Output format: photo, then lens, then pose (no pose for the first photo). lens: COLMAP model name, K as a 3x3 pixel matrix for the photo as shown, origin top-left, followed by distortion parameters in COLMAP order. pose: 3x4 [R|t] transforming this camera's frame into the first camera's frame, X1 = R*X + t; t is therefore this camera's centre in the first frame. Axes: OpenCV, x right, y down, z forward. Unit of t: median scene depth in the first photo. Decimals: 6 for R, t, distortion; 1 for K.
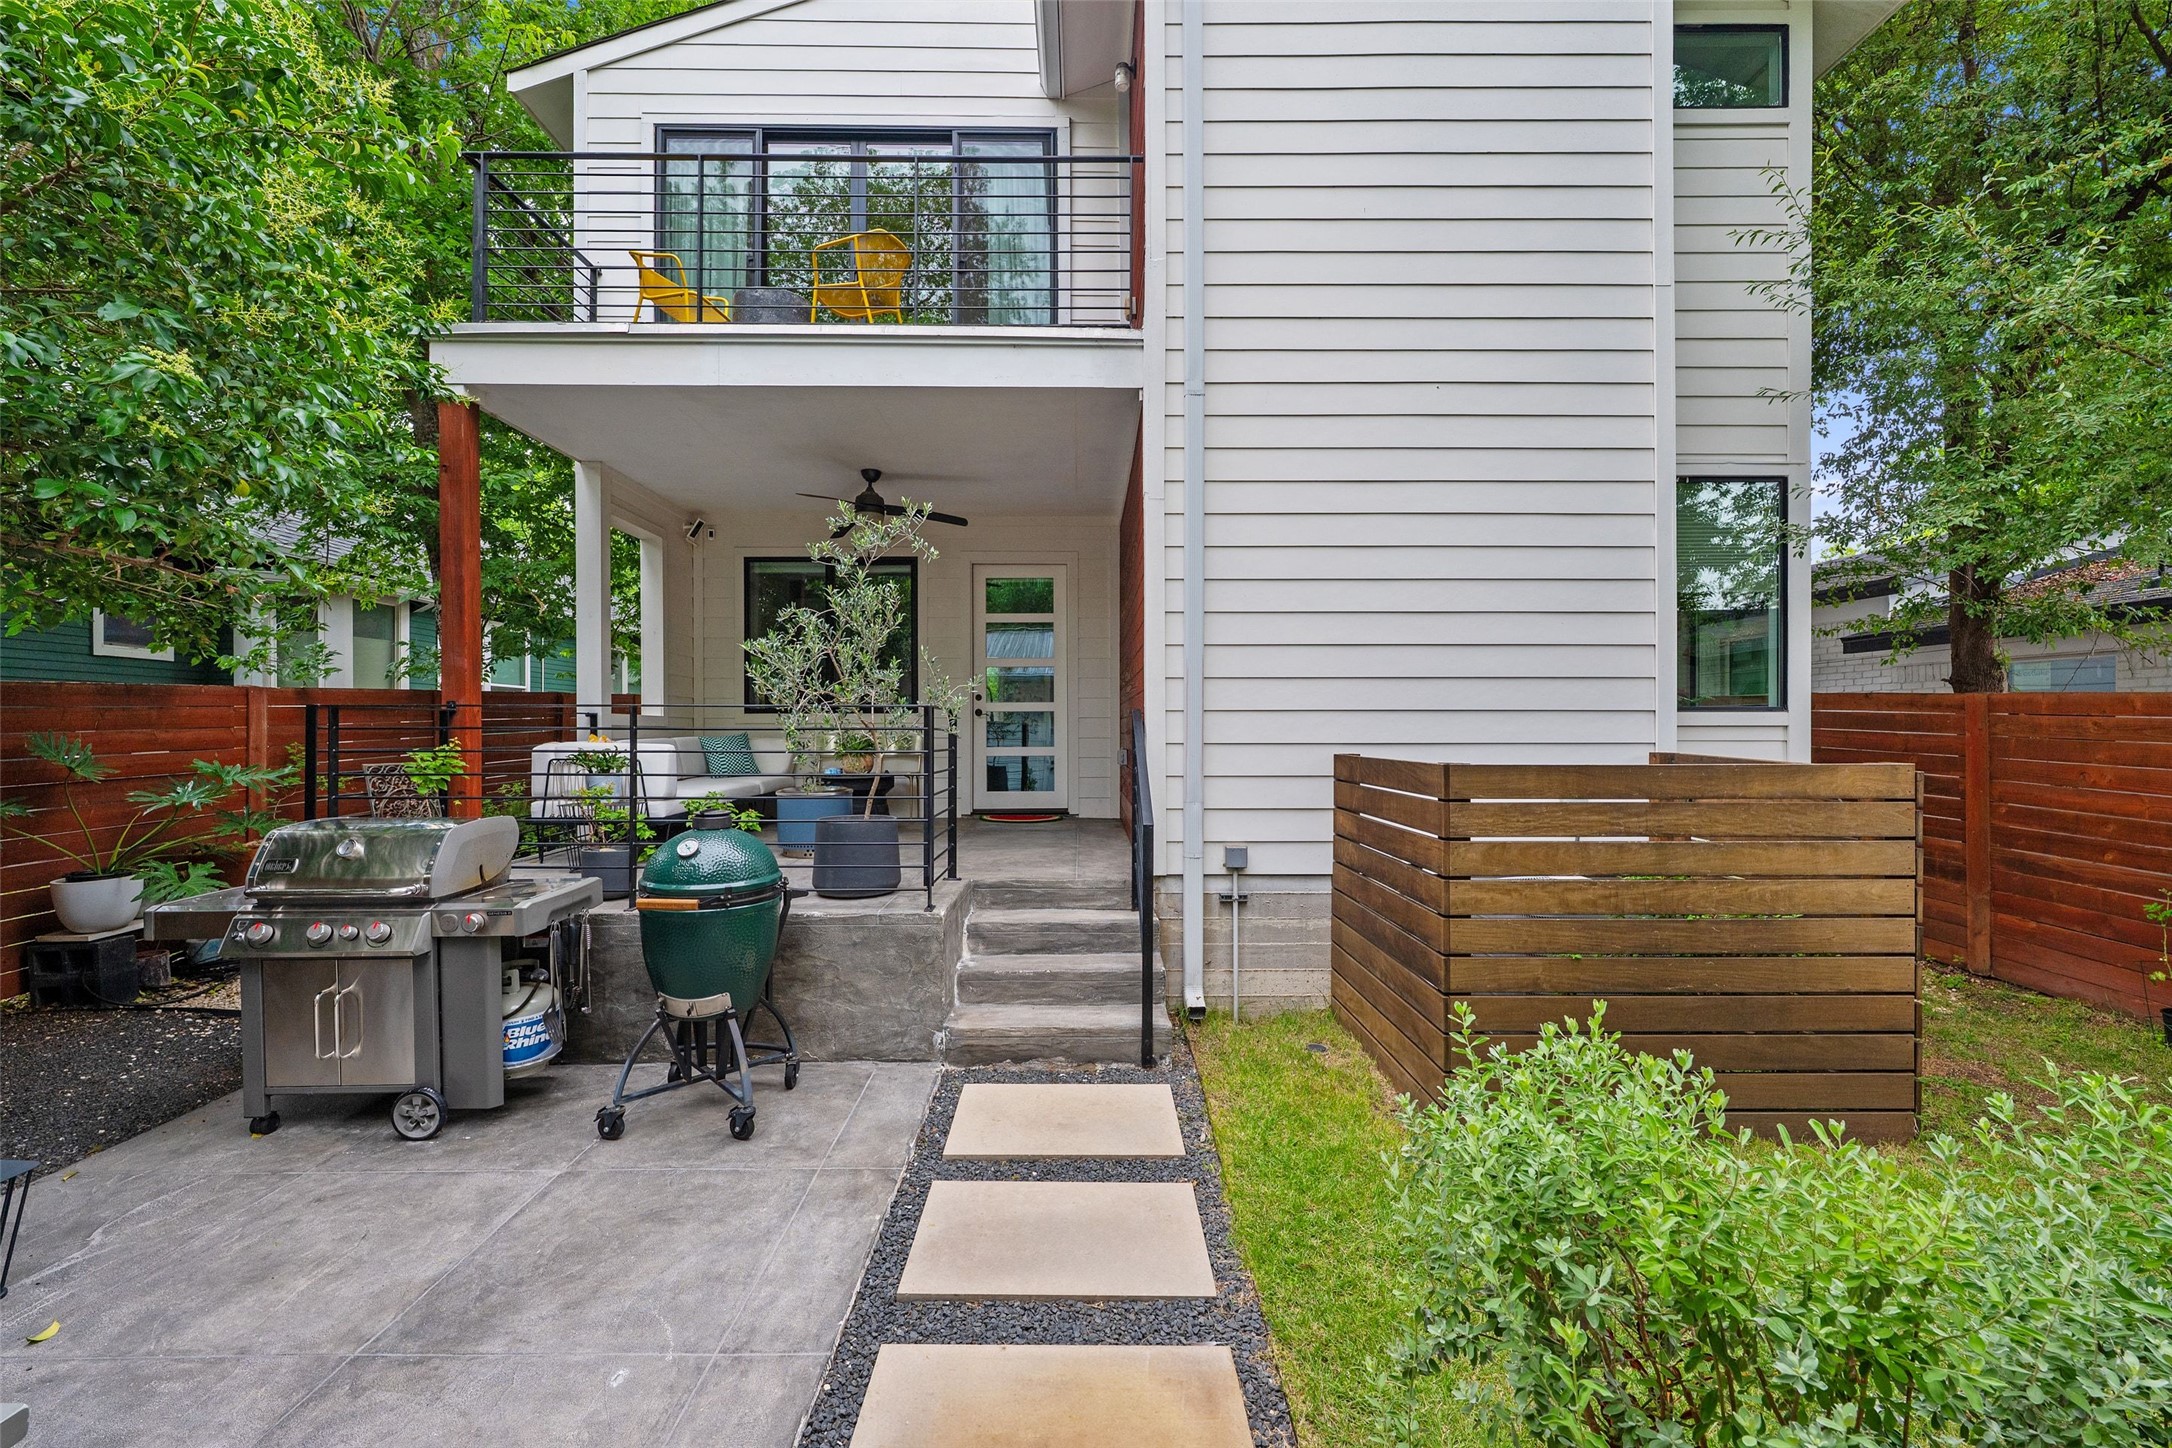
lens RADIAL K [[903.2, 0, 1090.8], [0, 903.2, 737.6], [0, 0, 1]] dist [0.000869, 0.000019]
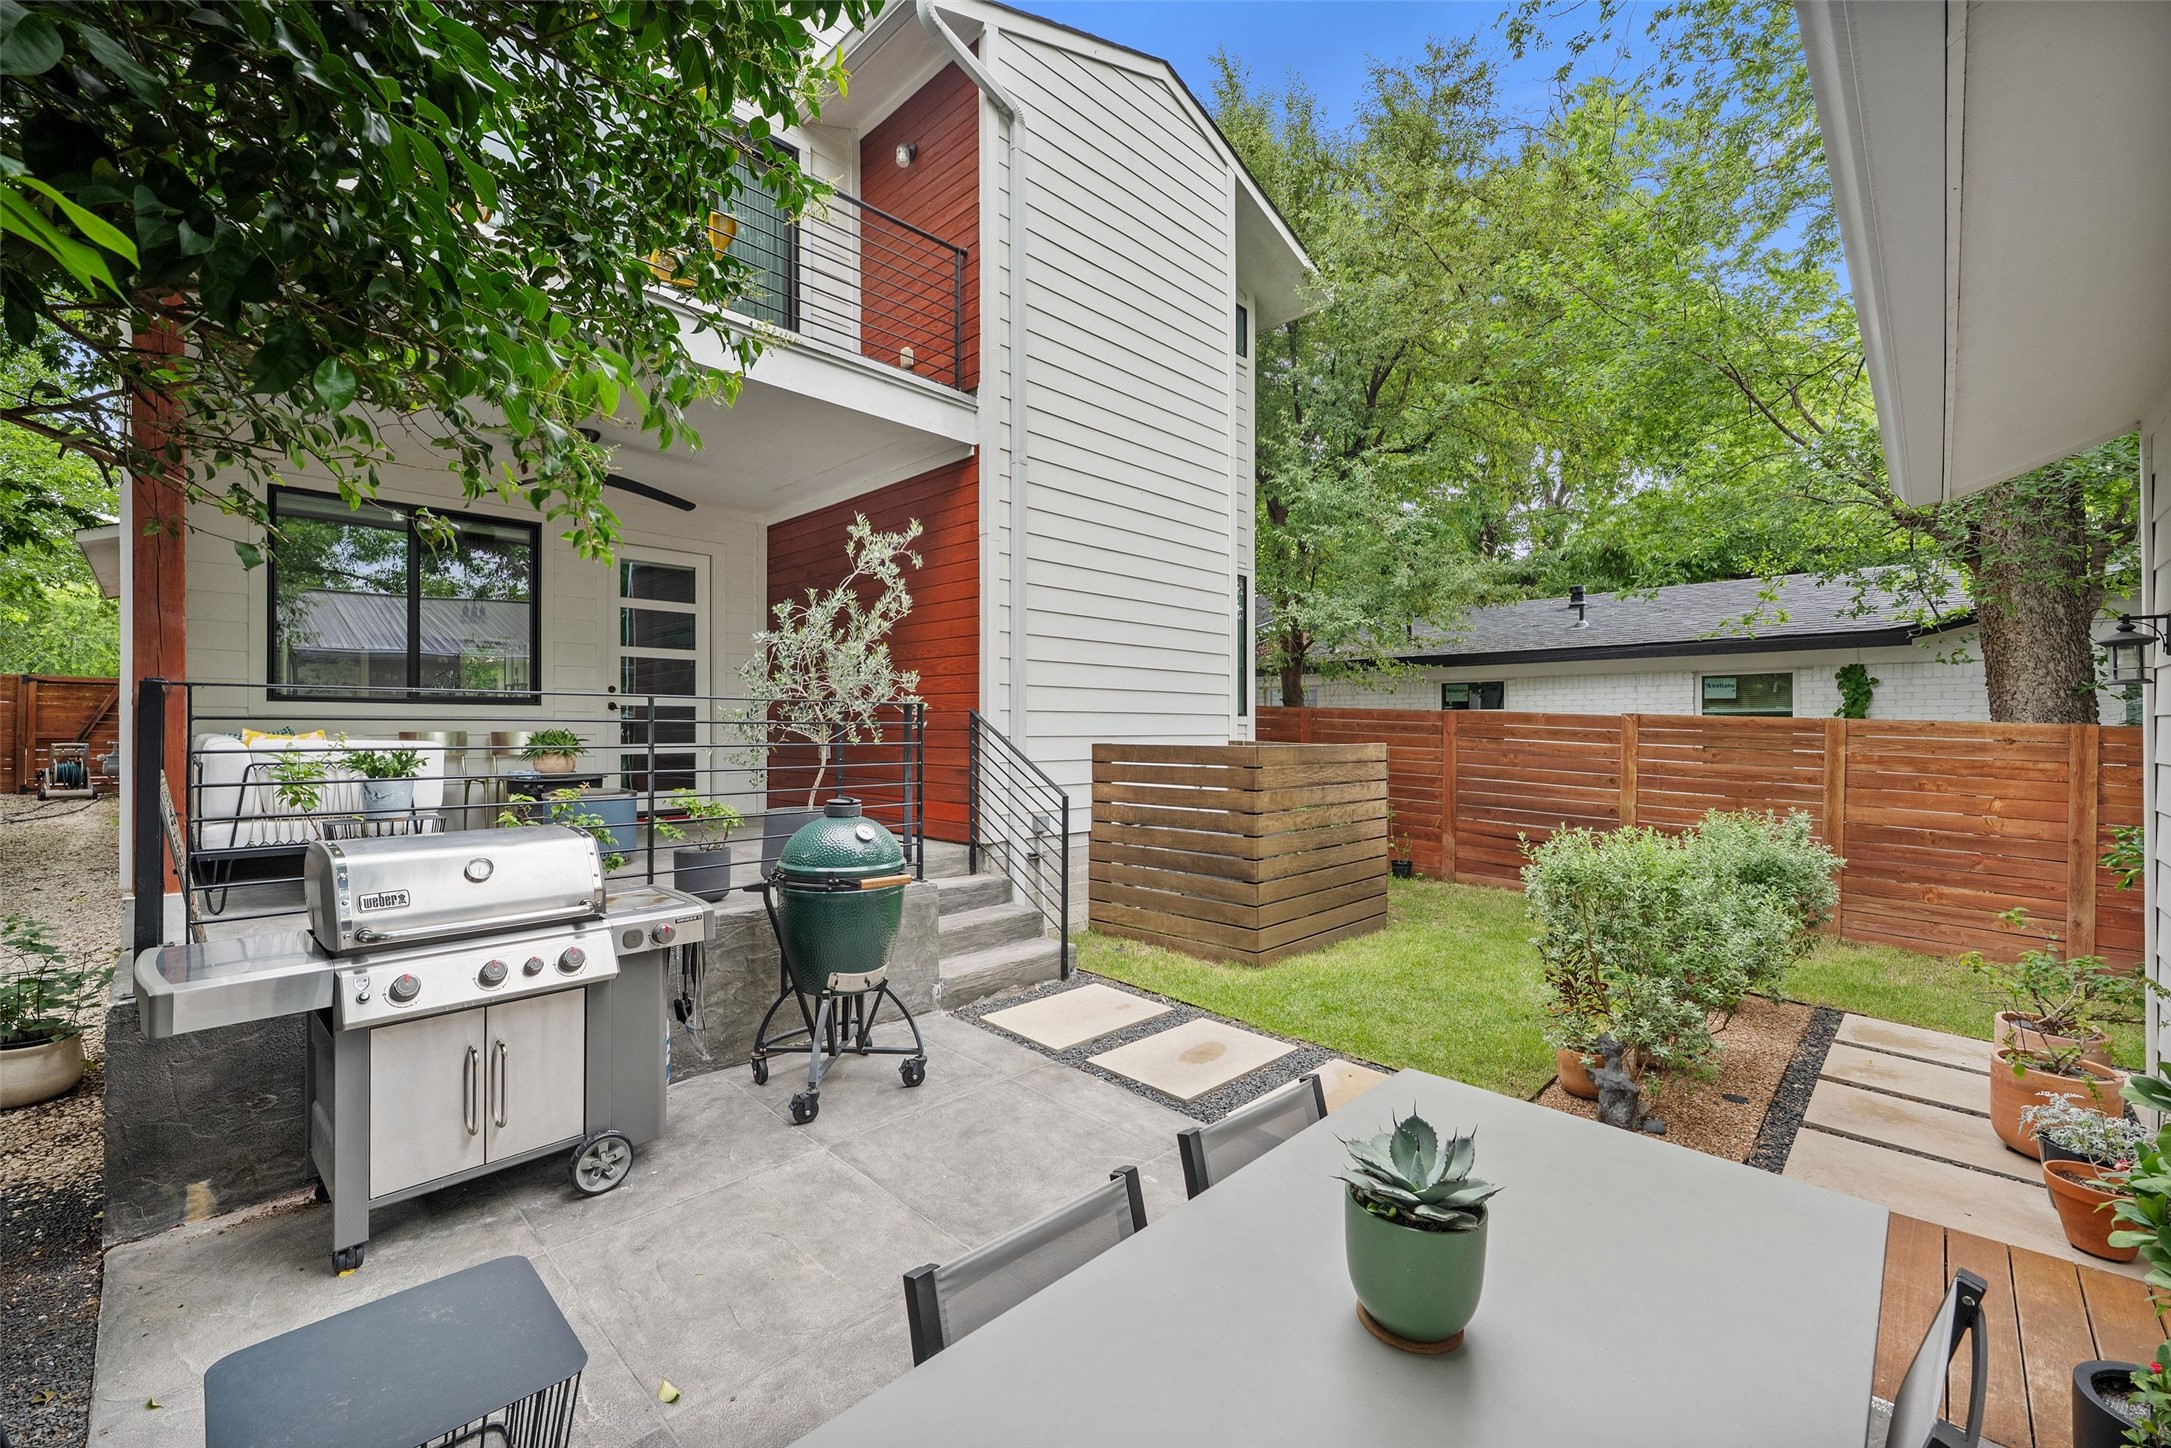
lens RADIAL K [[877.0, 0, 1147.9], [0, 877.0, 725.6], [0, 0, 1]] dist [-0.002001, -0.000153]
pose [[0.683417, 0.002887, 0.730023, -0.880960], [0.001204, 0.999986, -0.005082, -0.002667], [-0.730028, 0.004352, 0.683404, 0.026903]]
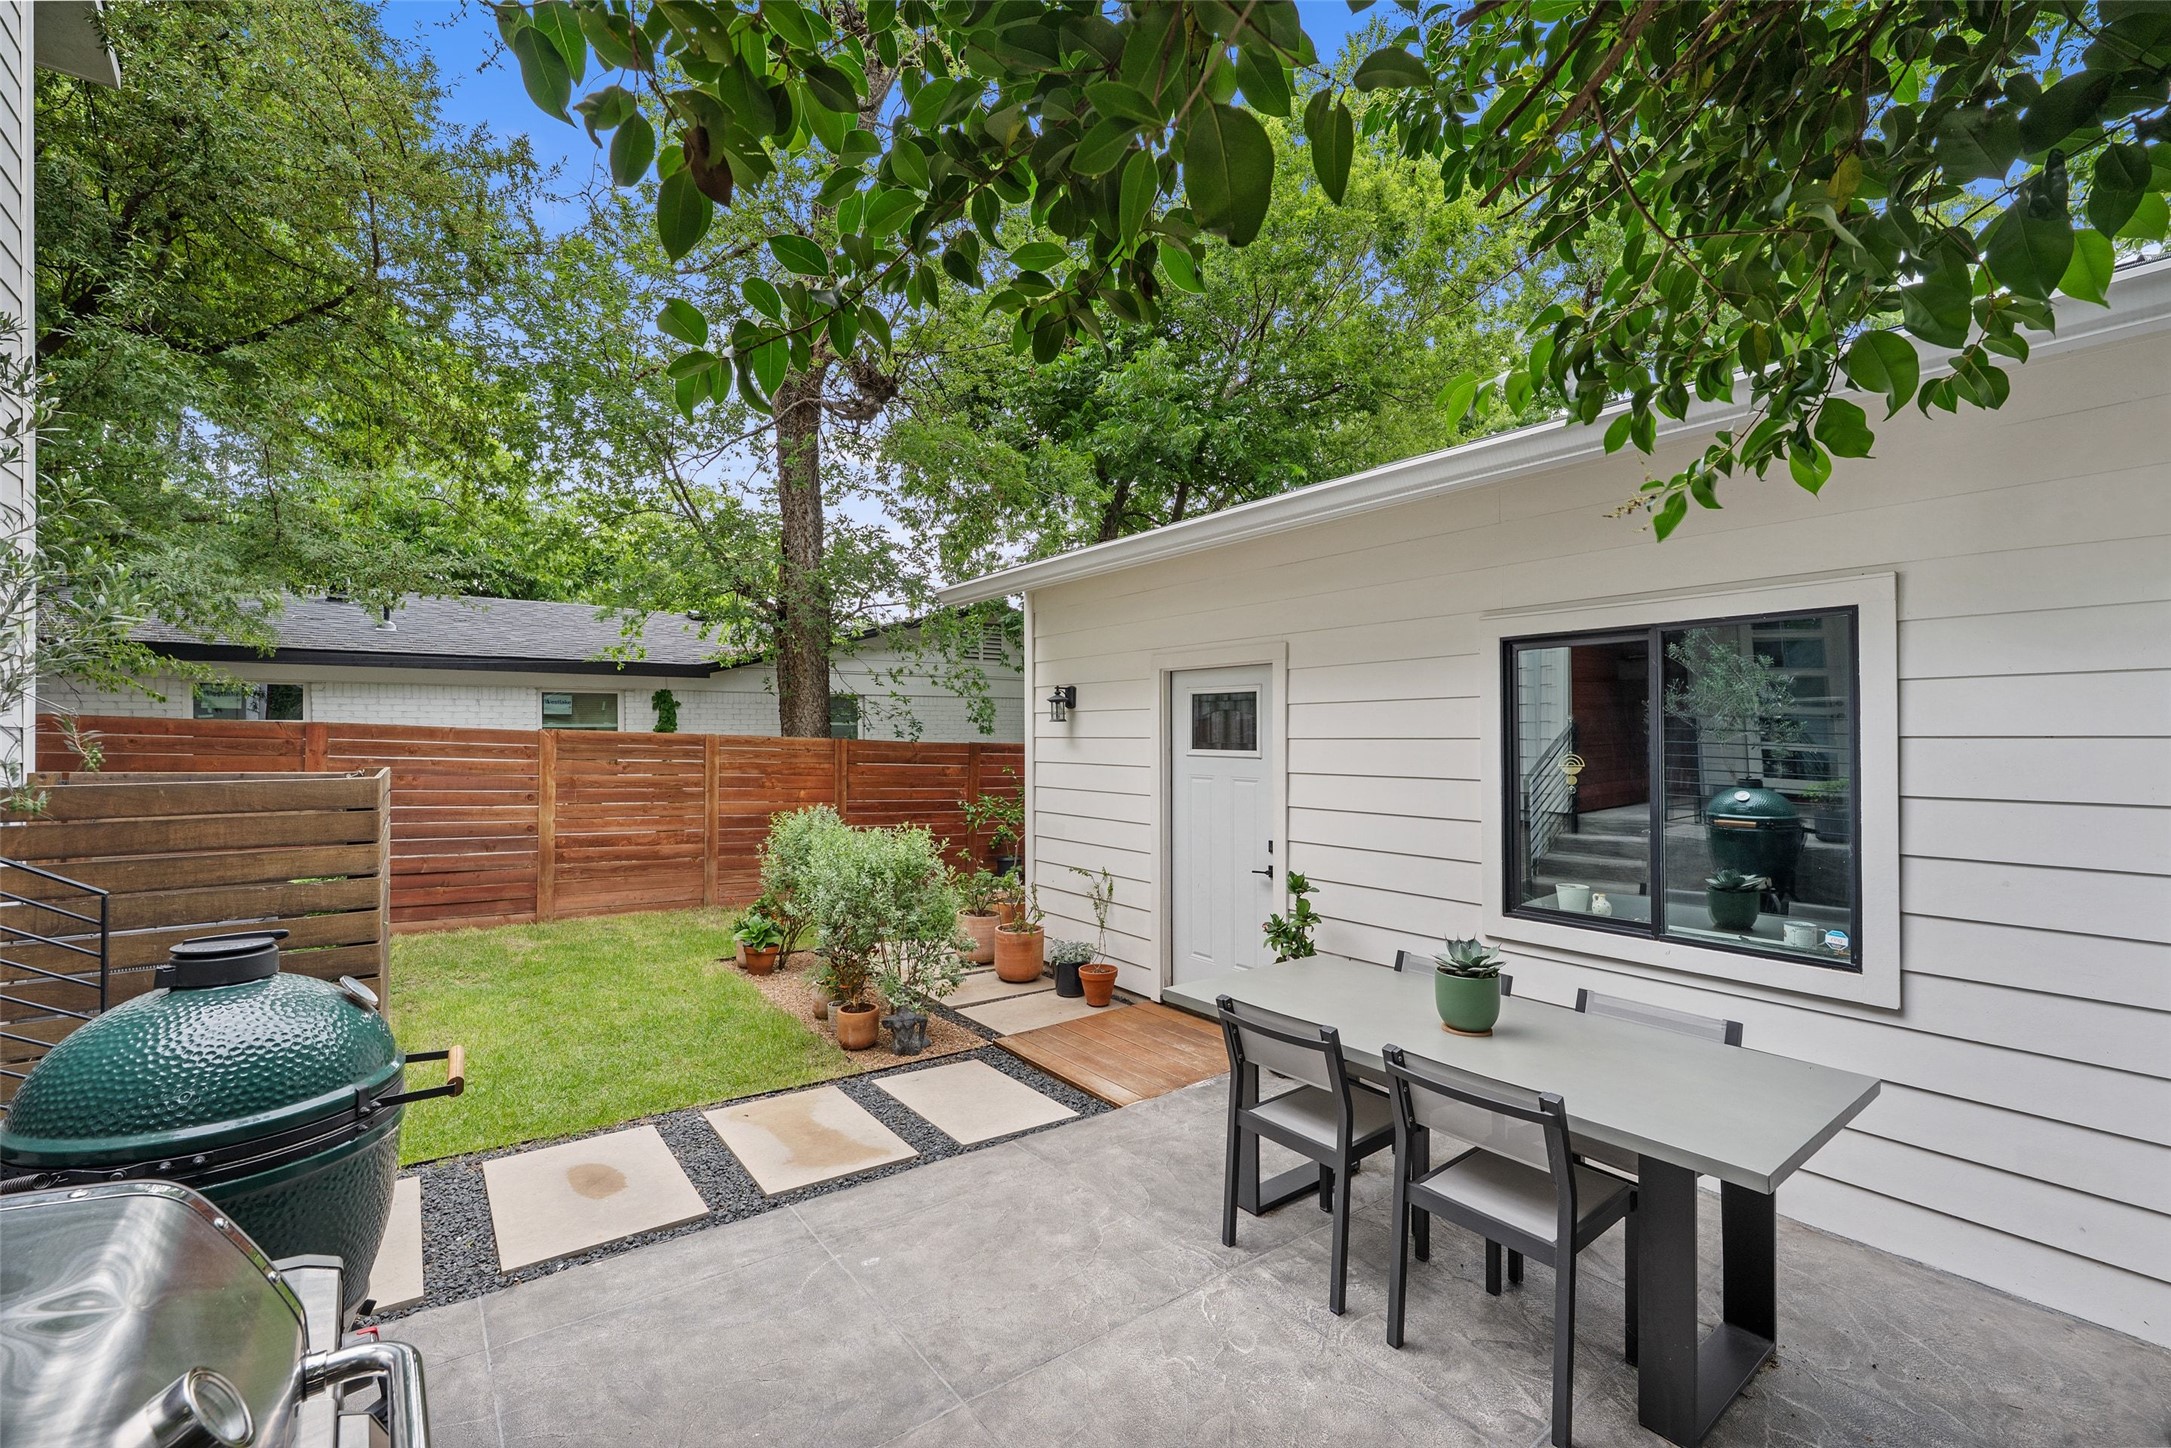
lens RADIAL K [[866.9, 0, 1051.7], [0, 866.9, 730.0], [0, 0, 1]] dist [-0.000988, -0.000070]
pose [[-0.575299, 0.005476, 0.817925, -0.968563], [0.004430, 0.999984, -0.003579, -0.026433], [-0.817931, 0.001565, -0.575314, 0.861202]]
